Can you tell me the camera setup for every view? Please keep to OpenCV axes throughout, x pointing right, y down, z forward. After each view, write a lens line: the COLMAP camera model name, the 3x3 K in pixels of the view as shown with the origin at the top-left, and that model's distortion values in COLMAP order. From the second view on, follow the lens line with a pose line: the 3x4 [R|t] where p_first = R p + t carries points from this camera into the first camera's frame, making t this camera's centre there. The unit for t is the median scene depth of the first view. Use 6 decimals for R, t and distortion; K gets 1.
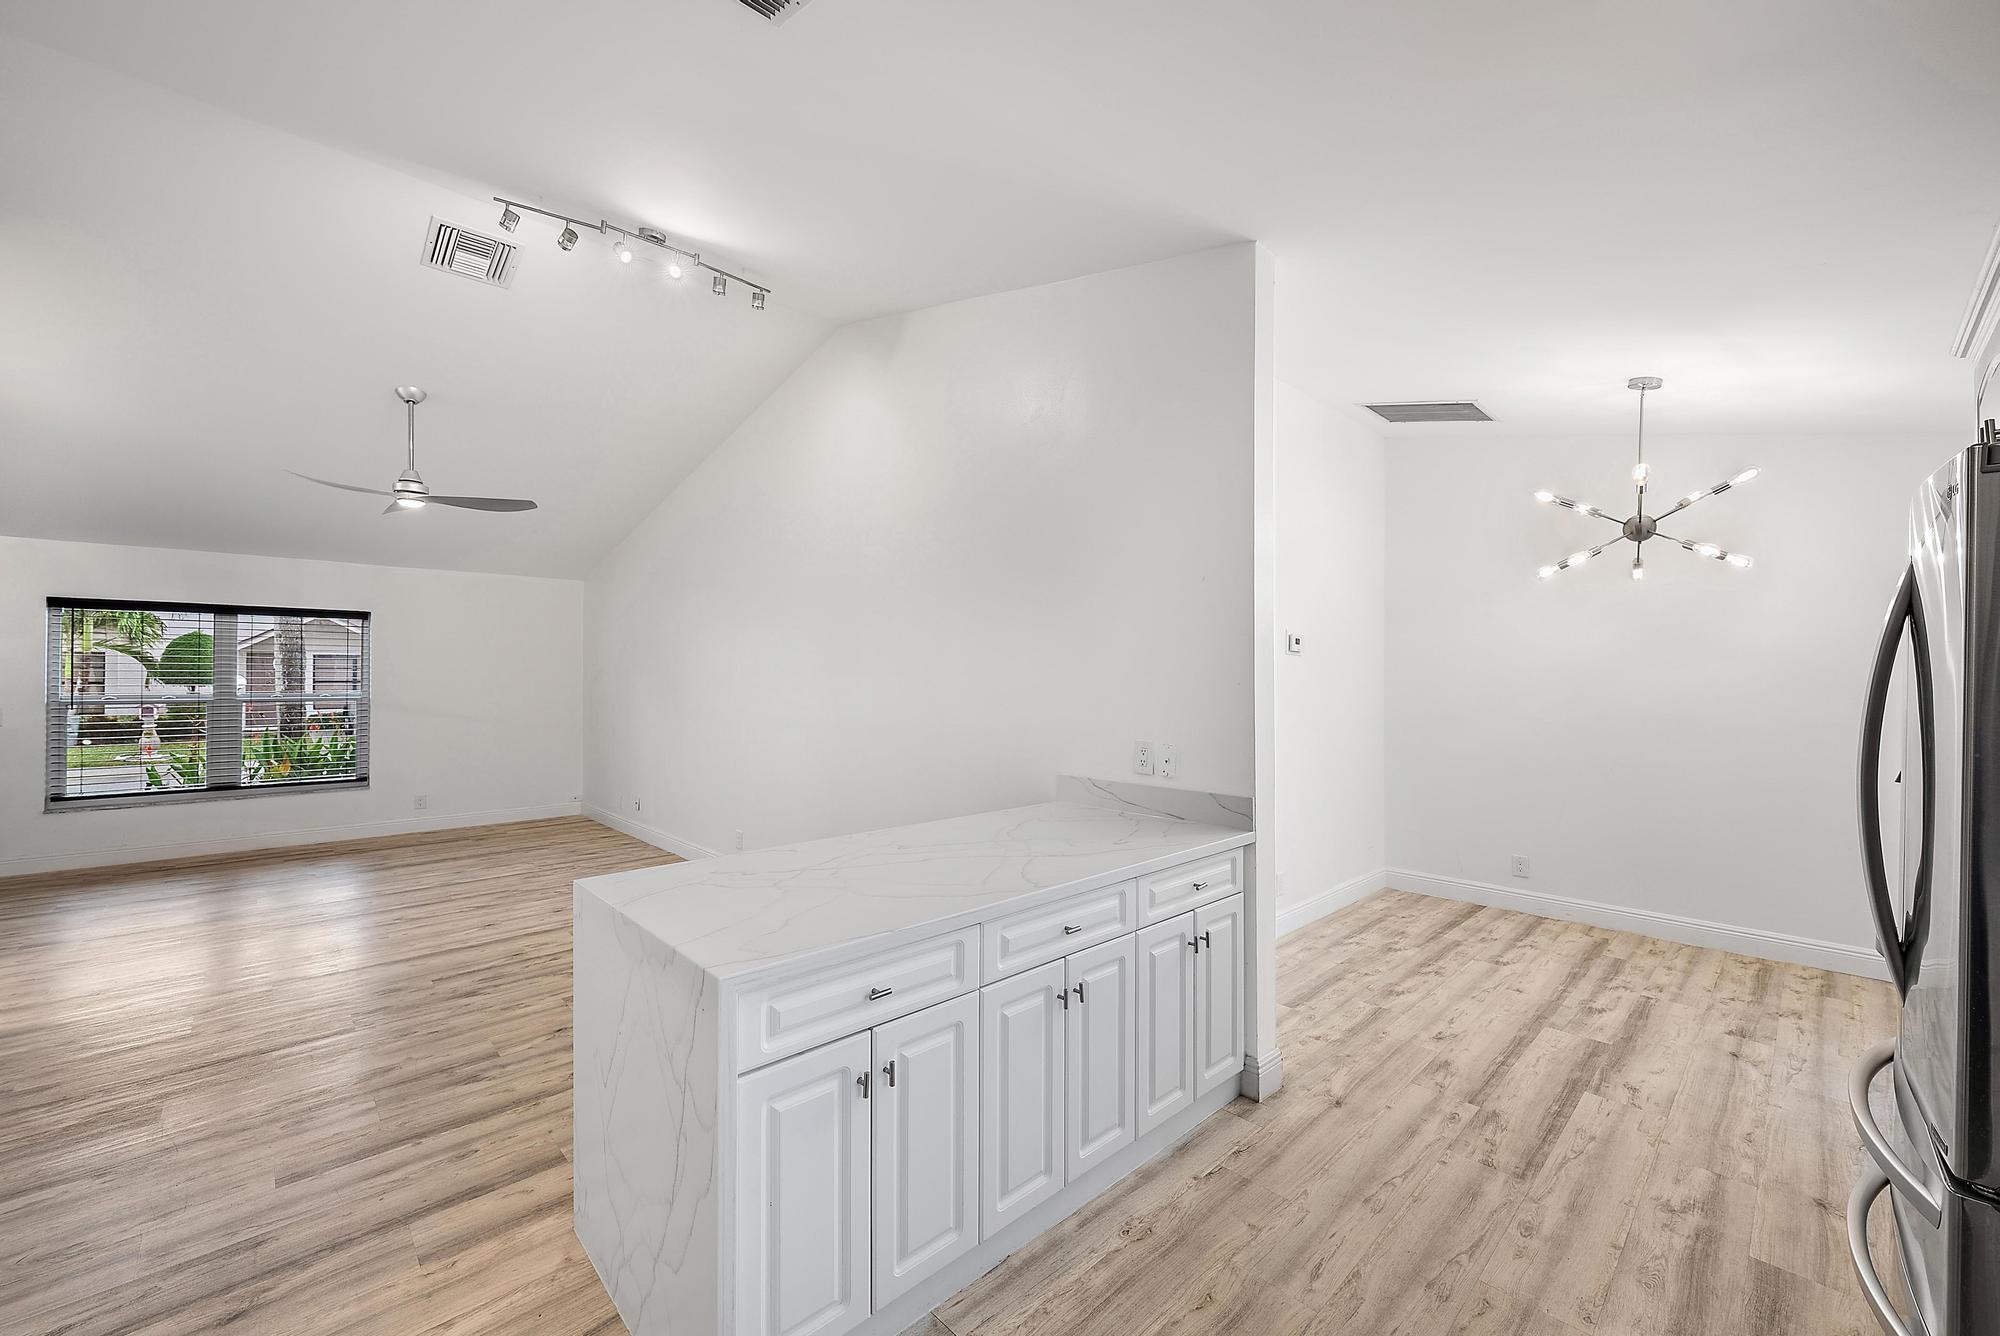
lens RADIAL K [[781.5, 0, 1001.2], [0, 781.5, 670.2], [0, 0, 1]] dist [0.000633, -0.000099]
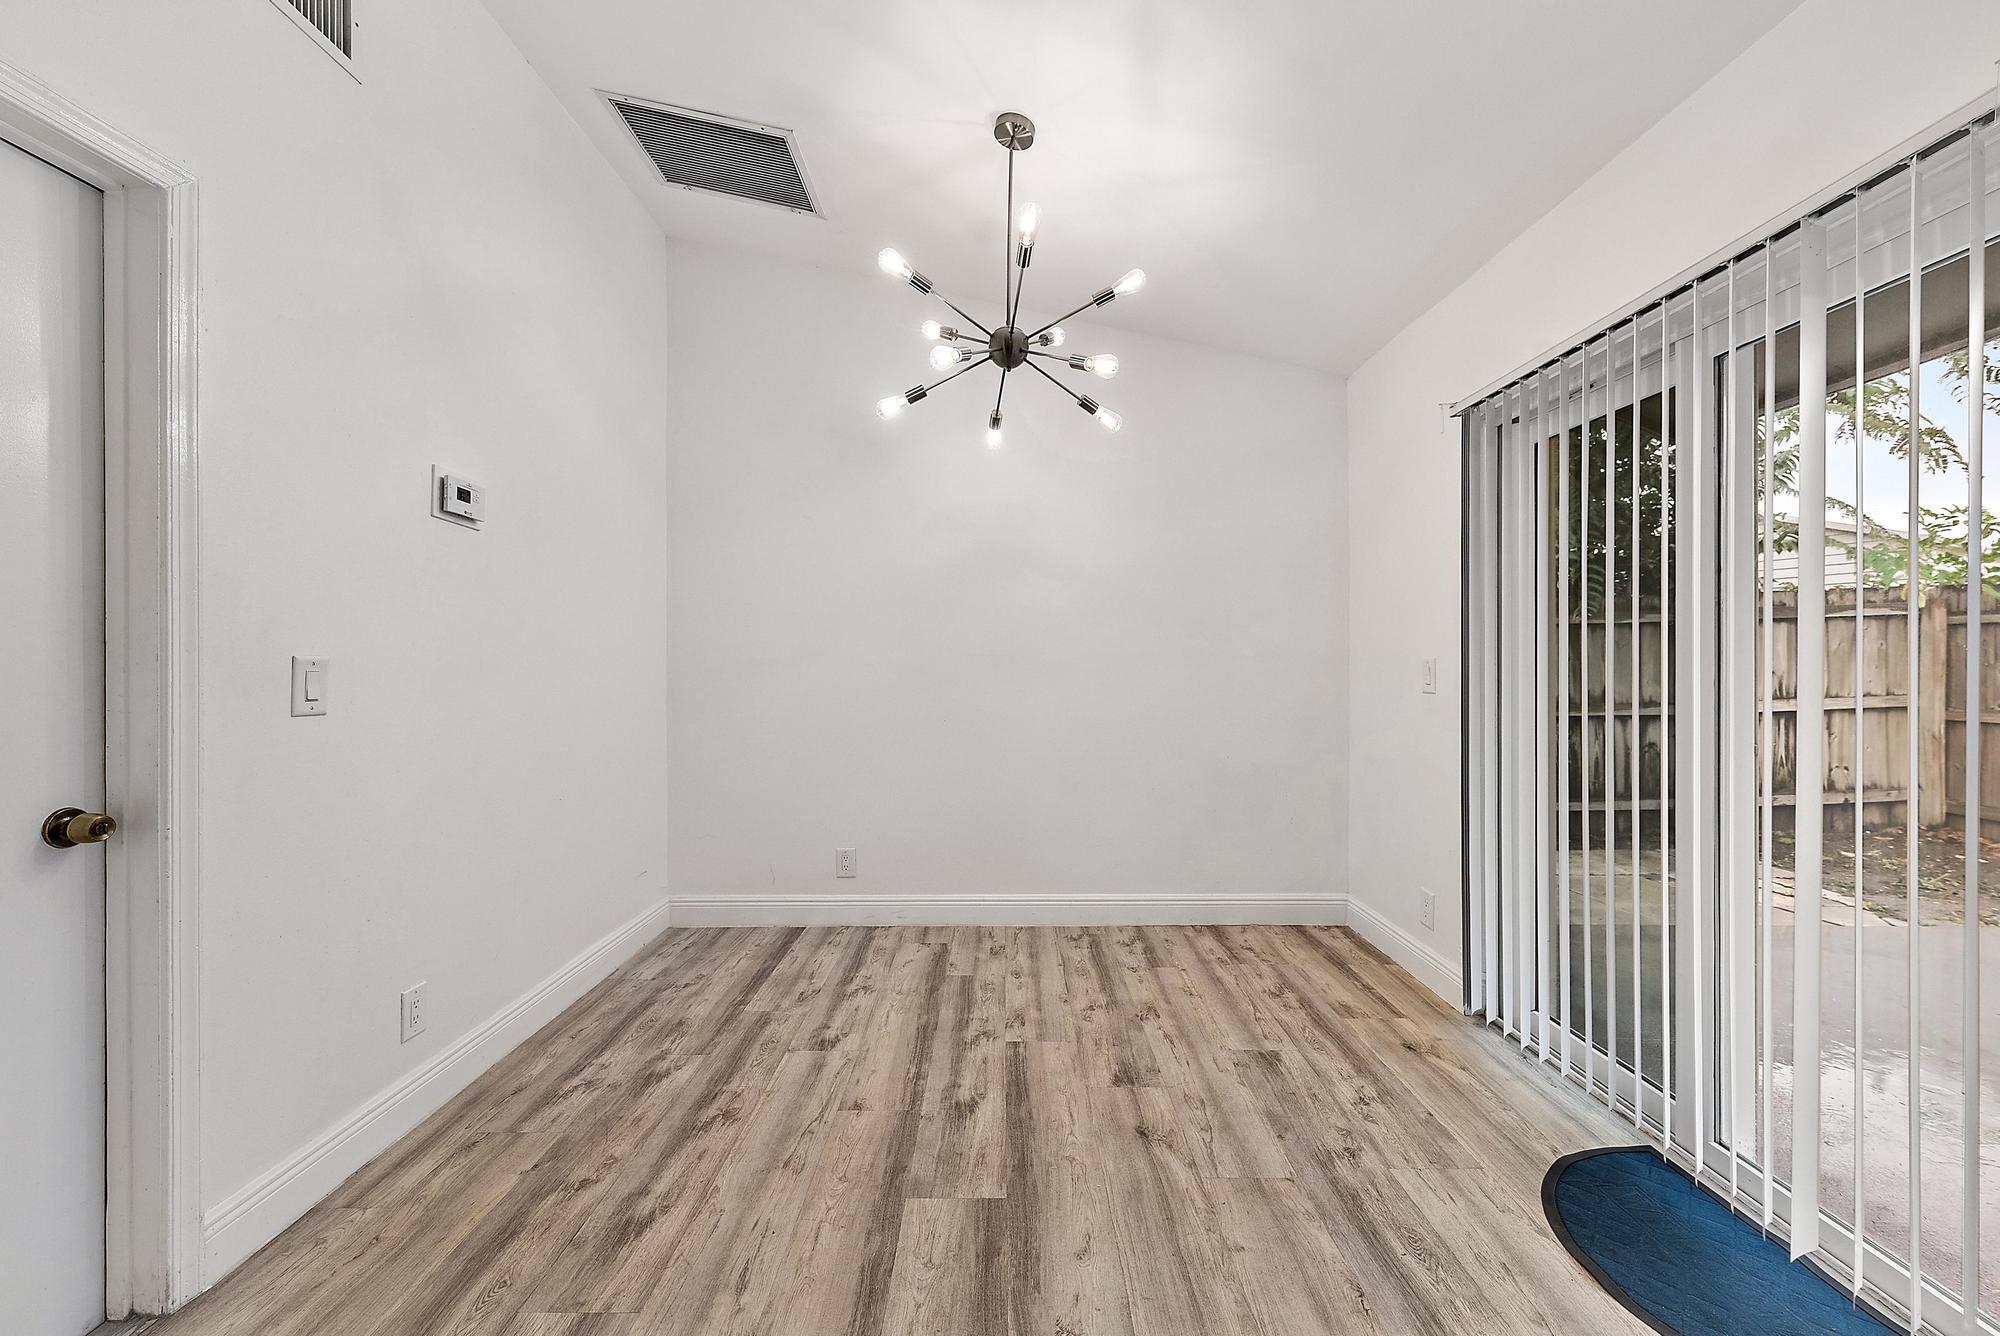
lens RADIAL K [[781.5, 0, 1004.0], [0, 781.5, 659.5], [0, 0, 1]] dist [0.000633, -0.000099]
pose [[0.689786, -0.001540, 0.724011, 0.290711], [-0.000132, 0.999997, 0.002253, 0.072157], [-0.724013, -0.001649, 0.689785, 0.476326]]
